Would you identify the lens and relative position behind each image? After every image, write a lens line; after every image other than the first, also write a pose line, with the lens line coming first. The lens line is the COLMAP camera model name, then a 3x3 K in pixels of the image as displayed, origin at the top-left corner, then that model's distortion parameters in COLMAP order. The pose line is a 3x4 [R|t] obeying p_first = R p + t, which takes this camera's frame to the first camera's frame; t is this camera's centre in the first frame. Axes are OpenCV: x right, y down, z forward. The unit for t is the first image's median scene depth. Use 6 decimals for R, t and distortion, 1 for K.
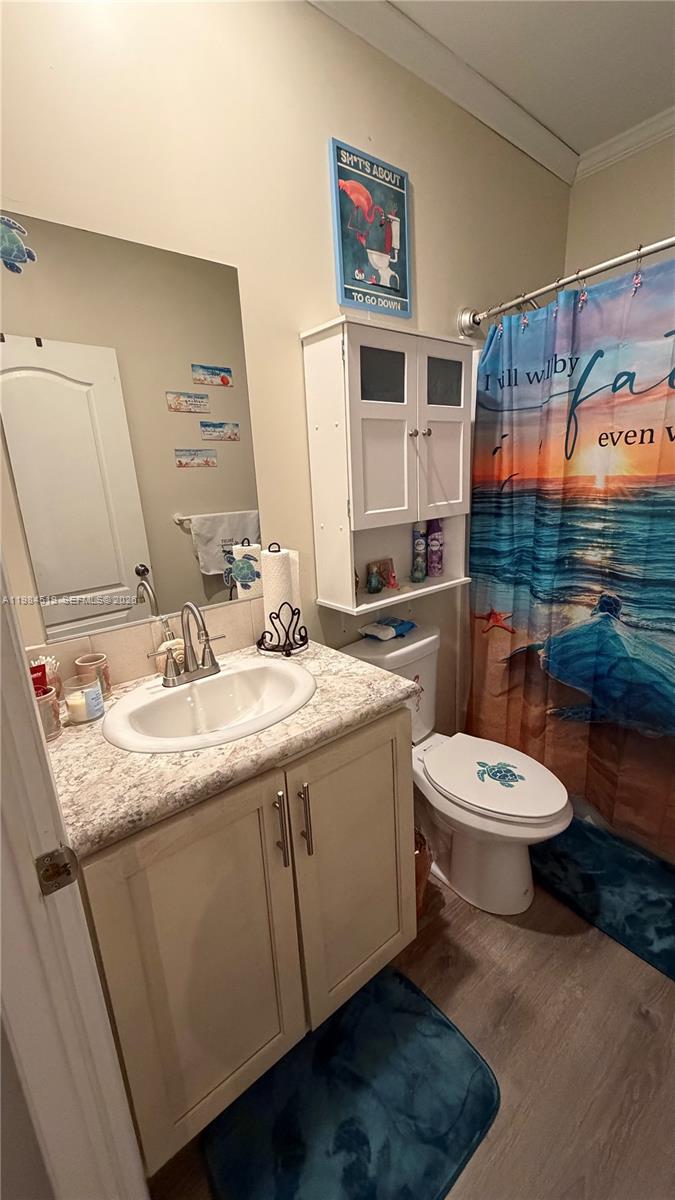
lens RADIAL K [[476.4, 0, 340.5], [0, 476.4, 597.4], [0, 0, 1]] dist [-0.000156, 0.000179]
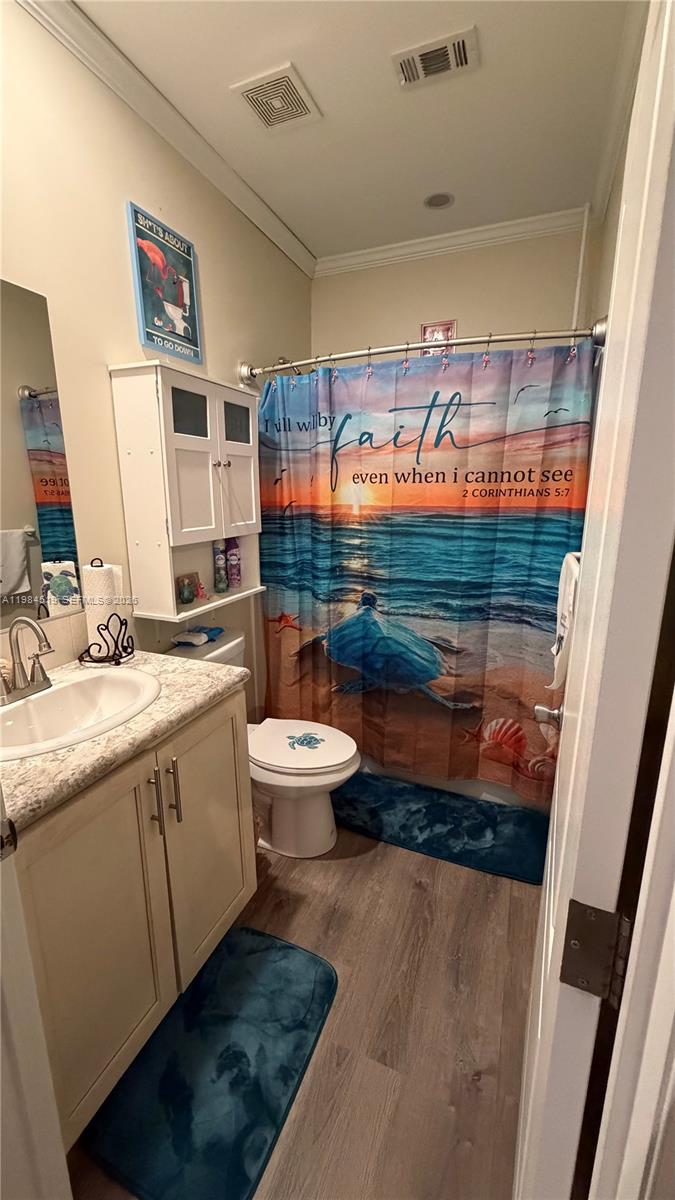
lens RADIAL K [[476.4, 0, 336.1], [0, 476.4, 598.0], [0, 0, 1]] dist [-0.000156, 0.000179]
pose [[0.880339, -0.060545, 0.470465, -0.164103], [0.082365, 0.996265, -0.025911, 0.040908], [-0.467139, 0.061561, 0.882038, -0.157716]]
